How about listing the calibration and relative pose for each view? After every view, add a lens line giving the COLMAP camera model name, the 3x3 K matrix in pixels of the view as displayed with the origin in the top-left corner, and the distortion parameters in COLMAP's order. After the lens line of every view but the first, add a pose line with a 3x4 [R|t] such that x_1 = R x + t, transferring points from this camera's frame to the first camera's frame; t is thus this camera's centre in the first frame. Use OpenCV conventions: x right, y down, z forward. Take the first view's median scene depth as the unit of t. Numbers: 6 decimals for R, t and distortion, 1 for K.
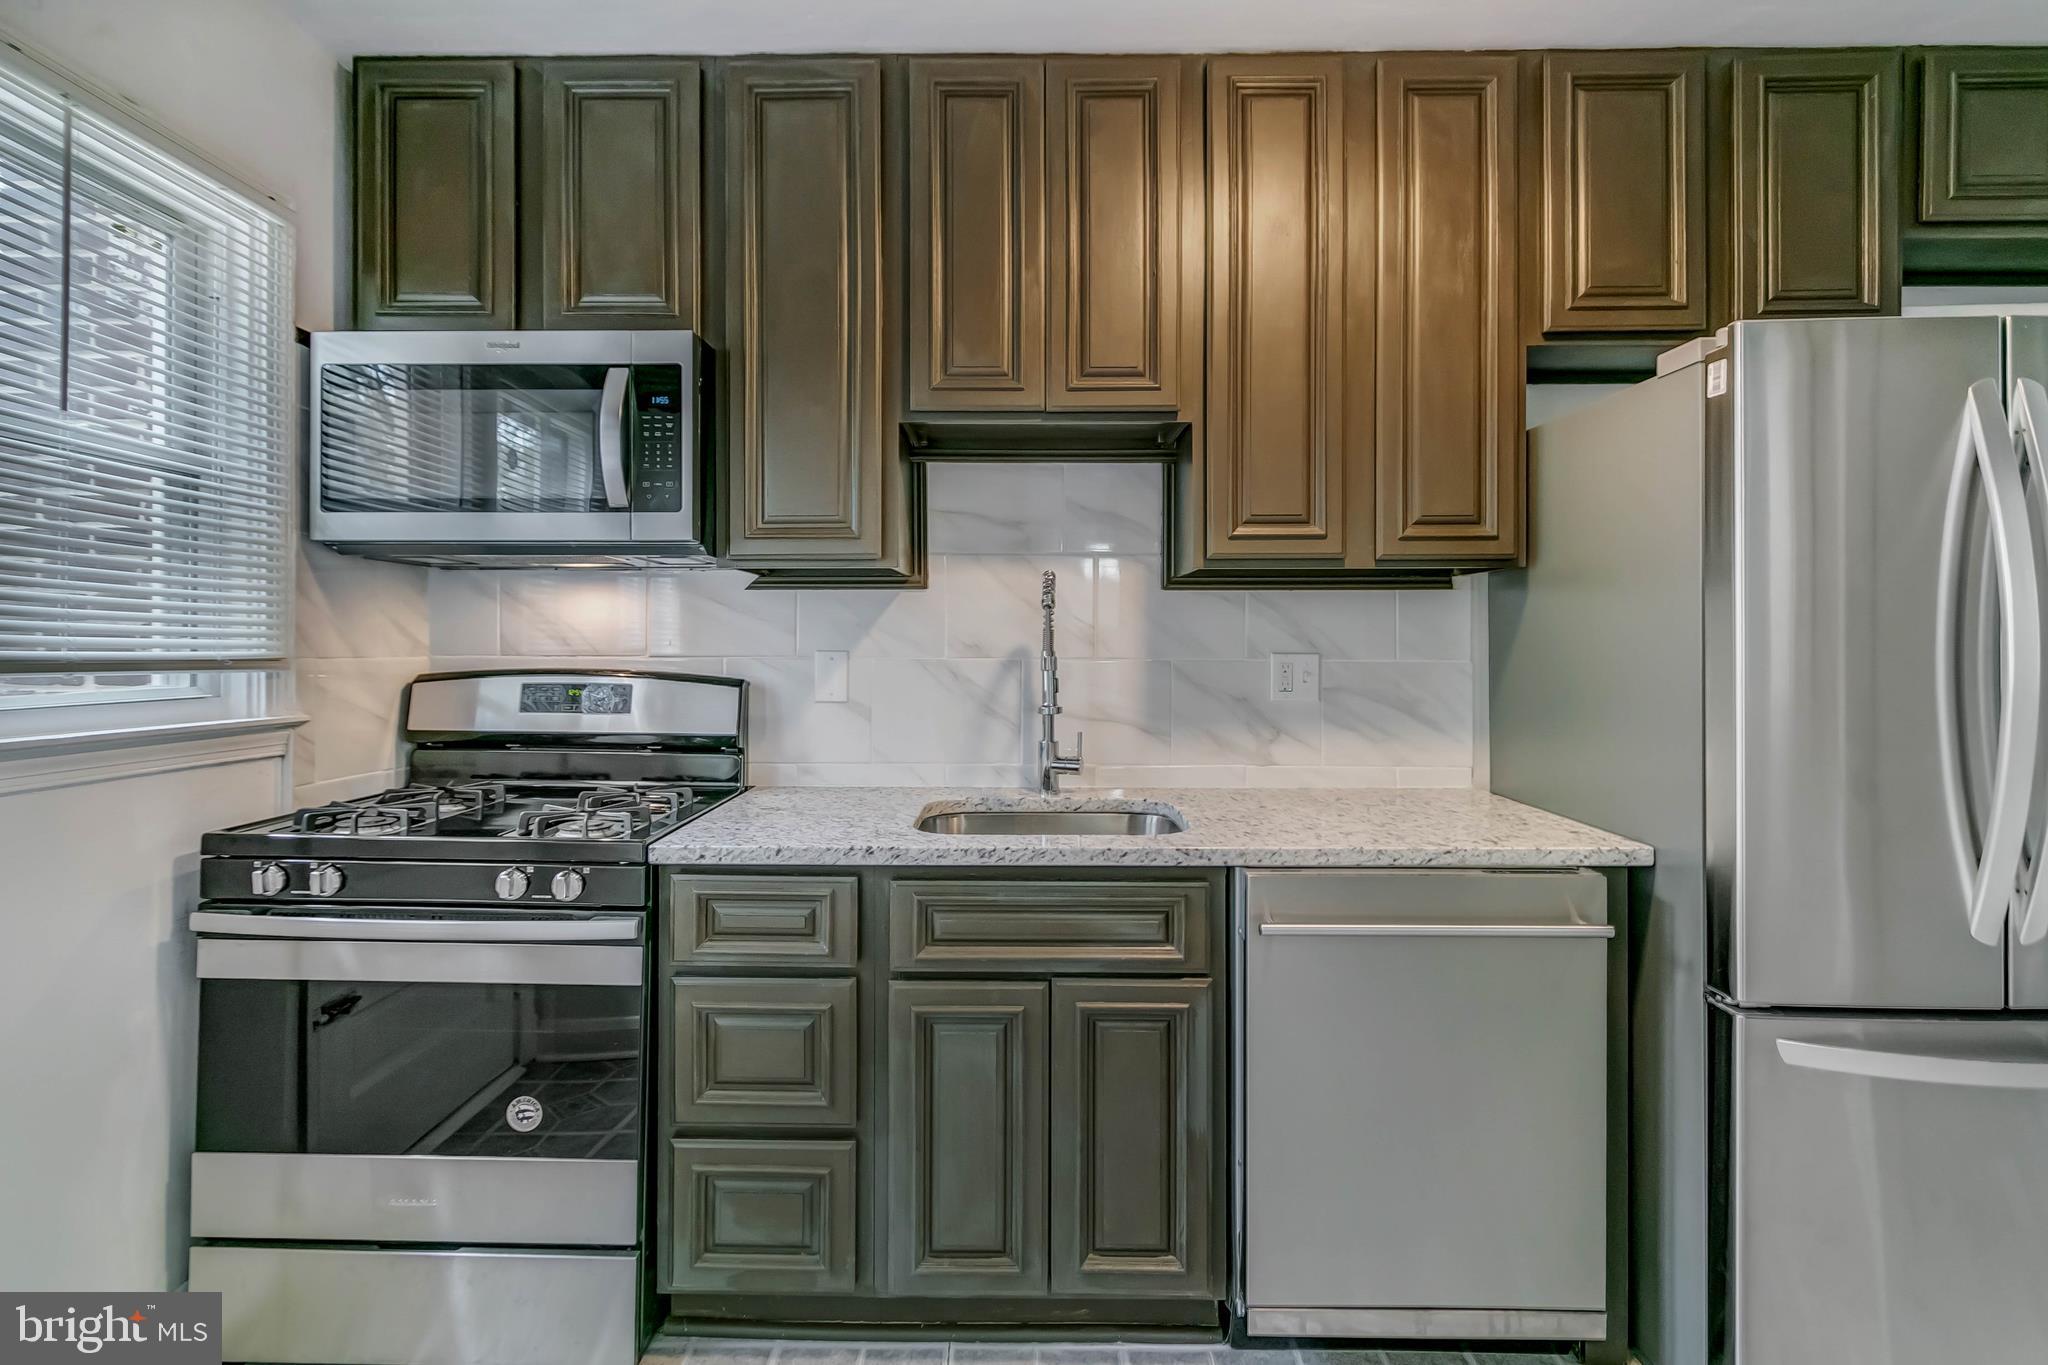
lens RADIAL K [[955.5, 0, 1011.9], [0, 955.5, 659.2], [0, 0, 1]] dist [0.000718, 0.000155]
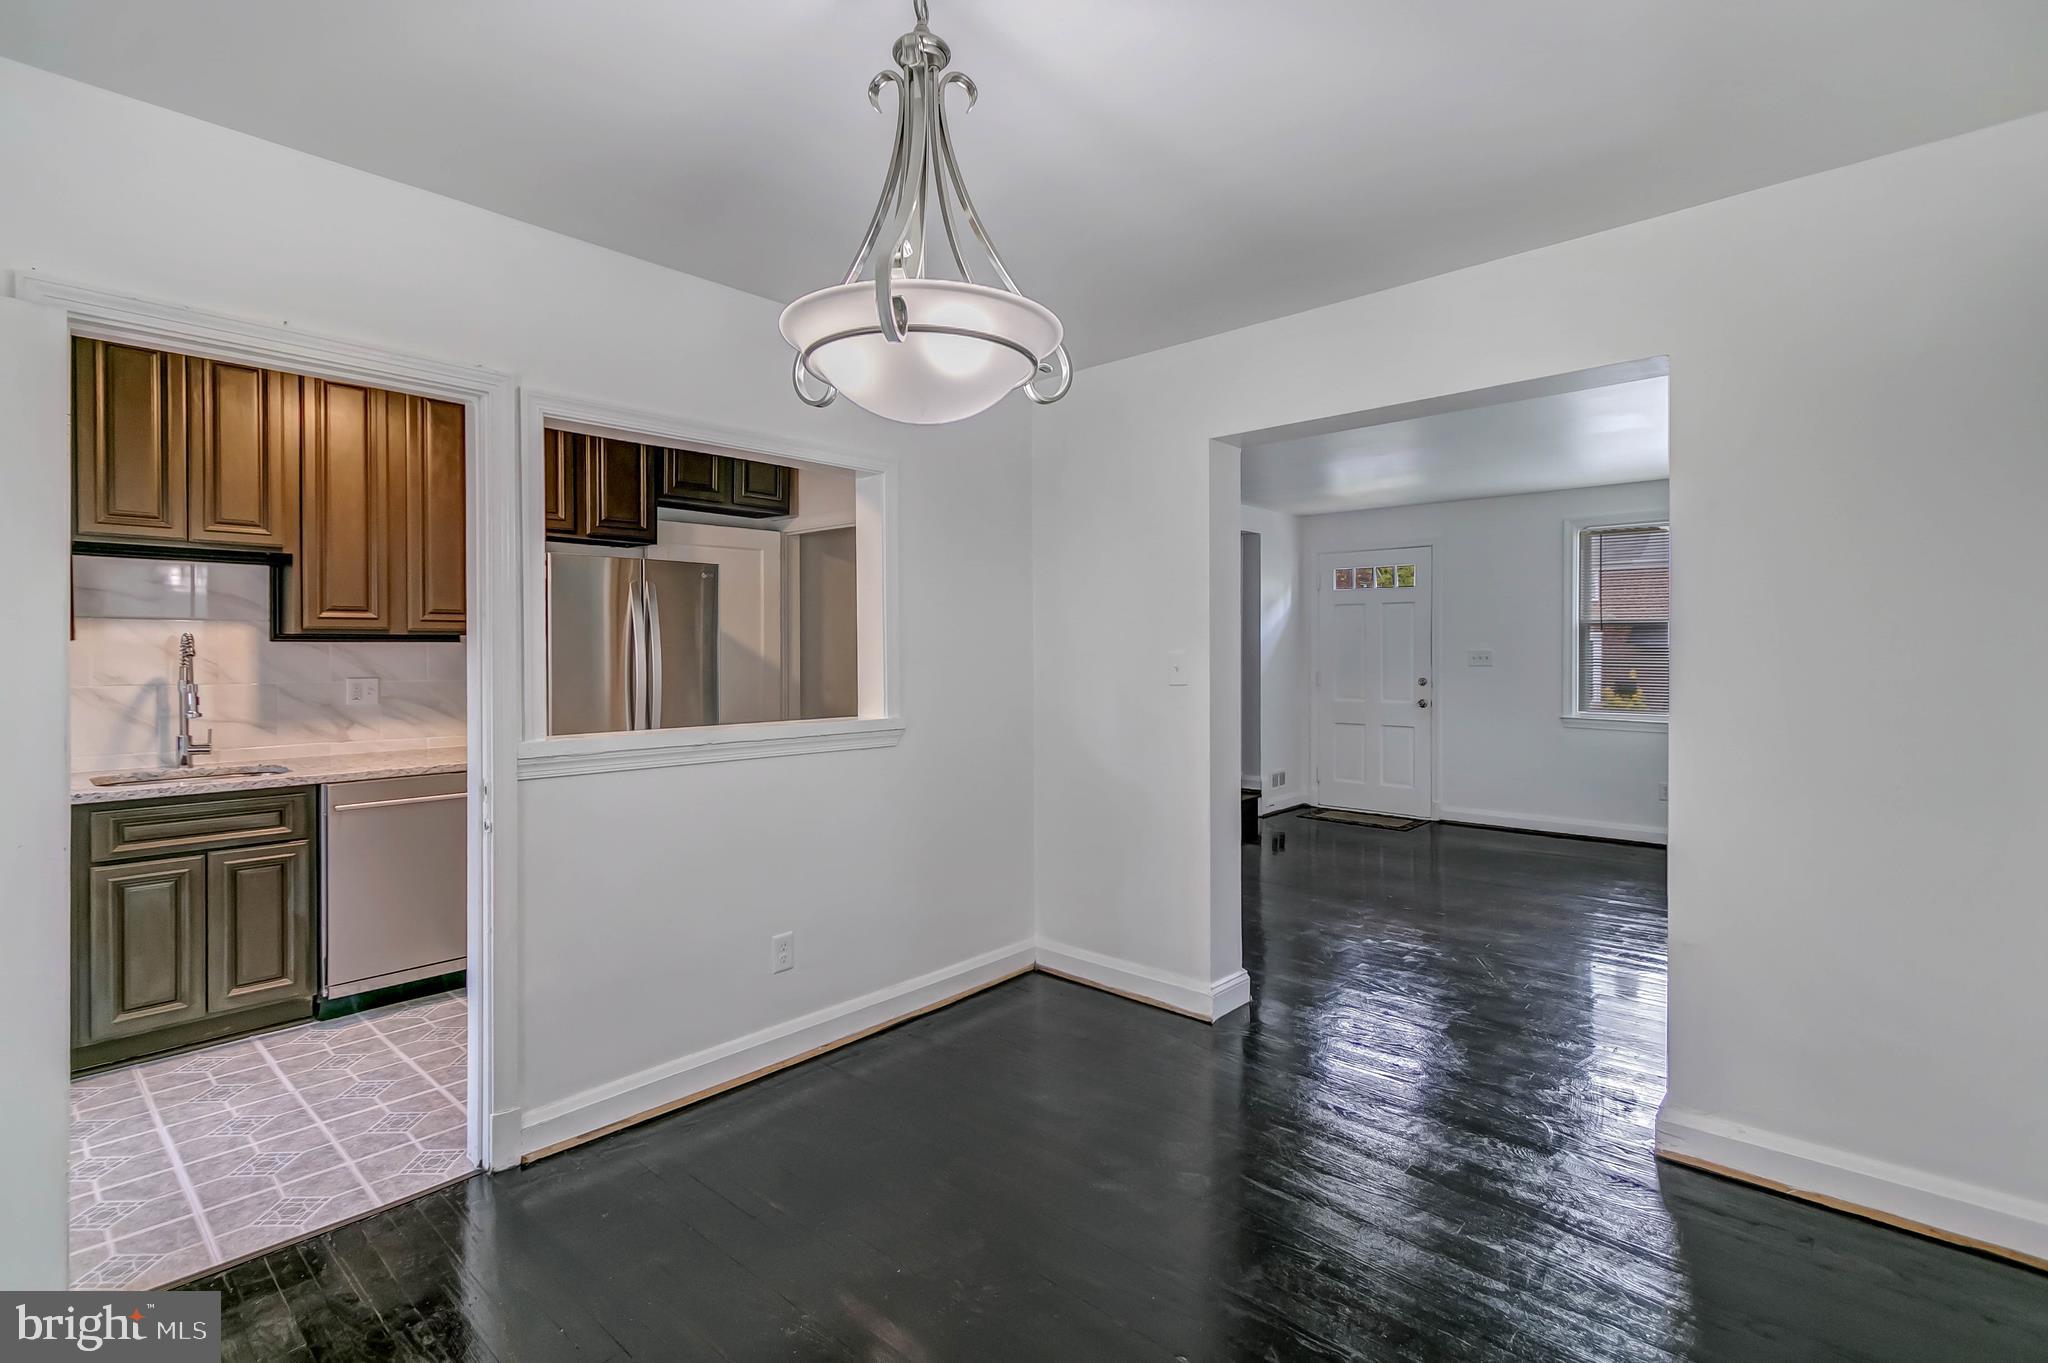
lens RADIAL K [[955.5, 0, 1011.9], [0, 955.5, 658.2], [0, 0, 1]] dist [0.000718, 0.000155]
pose [[0.663615, -0.004797, 0.748059, -0.267304], [0.007924, 0.999968, -0.000617, -0.037069], [-0.748032, 0.006337, 0.663632, -1.242564]]
